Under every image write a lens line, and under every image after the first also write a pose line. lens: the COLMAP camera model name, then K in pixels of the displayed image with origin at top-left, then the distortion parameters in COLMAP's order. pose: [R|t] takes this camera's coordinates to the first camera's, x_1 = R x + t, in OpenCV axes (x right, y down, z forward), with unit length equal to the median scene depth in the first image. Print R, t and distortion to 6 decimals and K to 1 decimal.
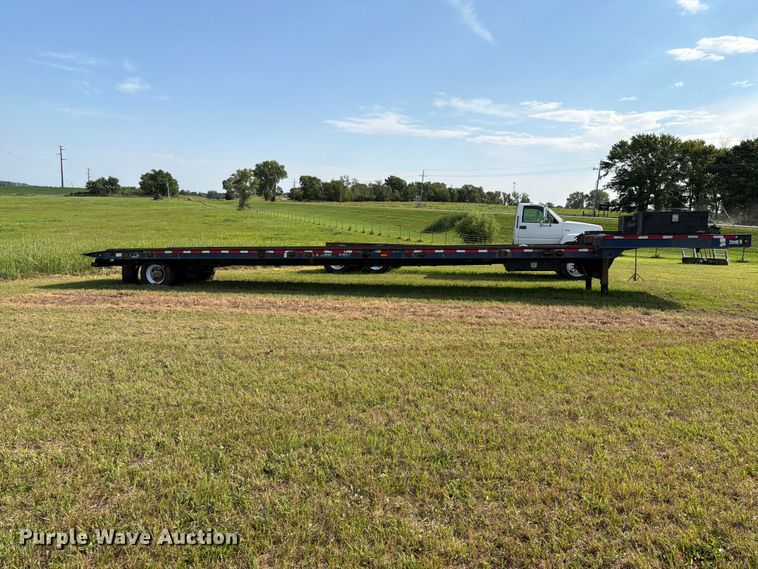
lens RADIAL K [[536.3, 0, 375.9], [0, 536.3, 296.0], [0, 0, 1]] dist [0.006976, -0.009899]
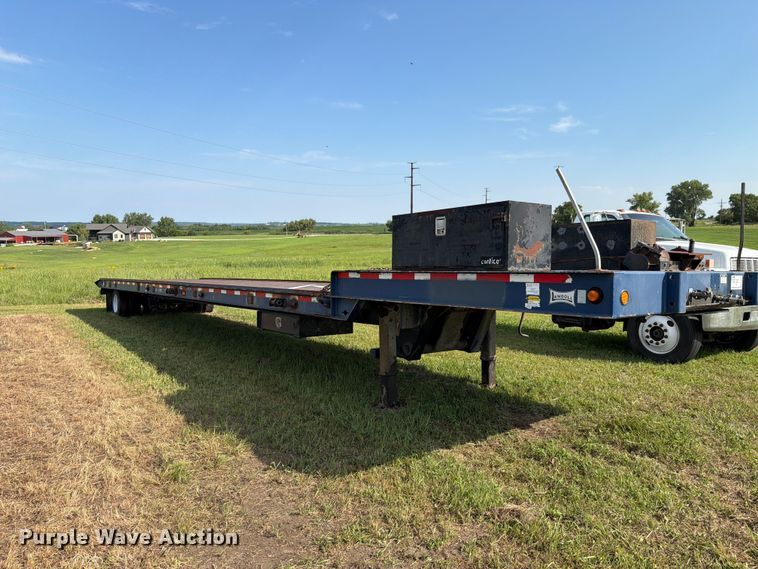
lens RADIAL K [[543.9, 0, 376.8], [0, 543.9, 283.0], [0, 0, 1]] dist [-0.022623, -0.004920]
pose [[0.732296, 0.017265, -0.680768, 0.535608], [-0.072209, 0.996011, -0.052414, -0.057442], [0.677148, 0.087541, 0.730621, 0.482774]]
